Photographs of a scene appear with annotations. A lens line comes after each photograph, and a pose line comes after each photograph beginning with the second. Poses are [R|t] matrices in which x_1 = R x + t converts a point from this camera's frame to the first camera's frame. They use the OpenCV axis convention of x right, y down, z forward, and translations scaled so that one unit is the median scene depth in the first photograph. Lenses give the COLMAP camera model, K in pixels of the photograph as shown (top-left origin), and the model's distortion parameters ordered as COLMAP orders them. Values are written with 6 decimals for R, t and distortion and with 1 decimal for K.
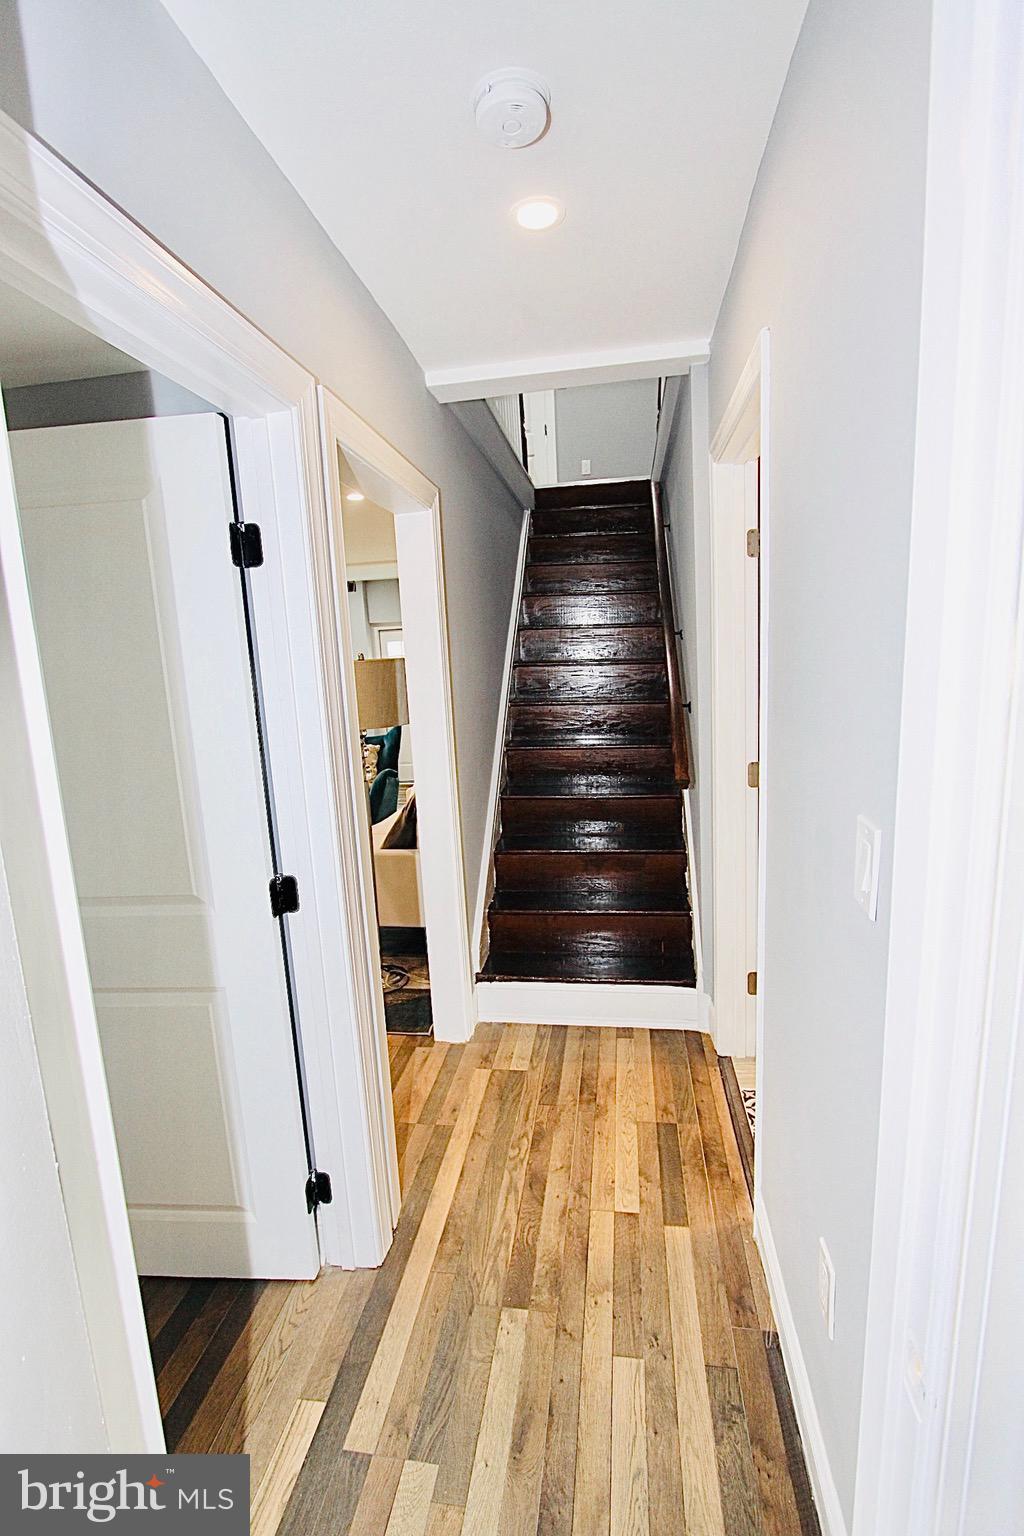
lens RADIAL K [[702.8, 0, 518.5], [0, 702.8, 772.9], [0, 0, 1]] dist [-0.015059, -0.000842]
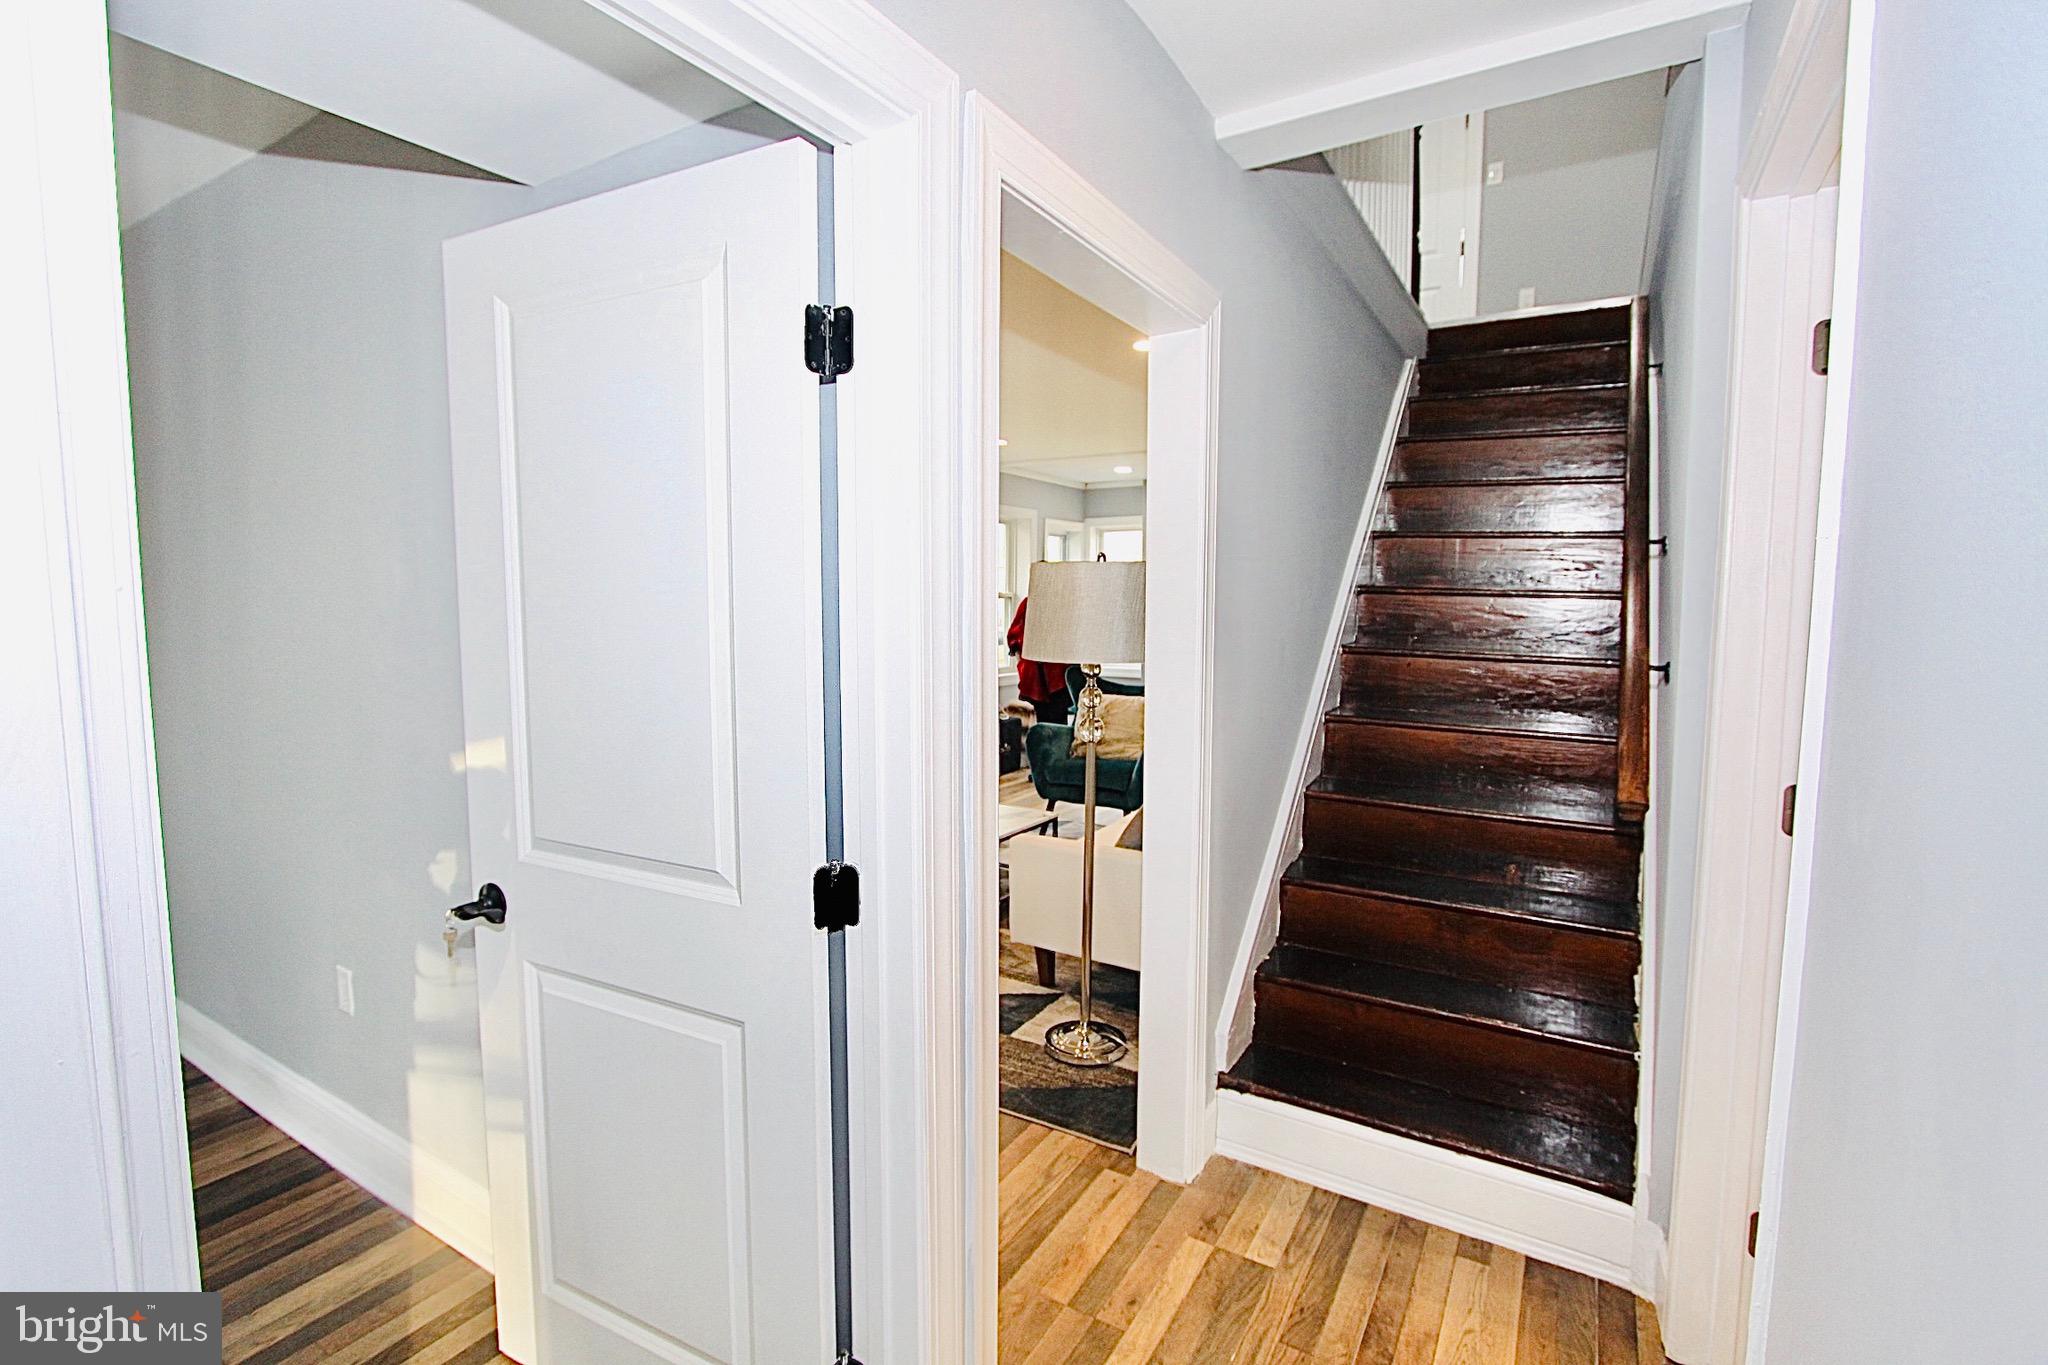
lens RADIAL K [[937.1, 0, 1012.7], [0, 937.1, 678.6], [0, 0, 1]] dist [-0.015059, -0.000842]
pose [[0.916662, 0.086305, -0.390235, 0.065747], [-0.113126, 0.992504, -0.046231, 0.002332], [0.383320, 0.086524, 0.919554, 0.156611]]
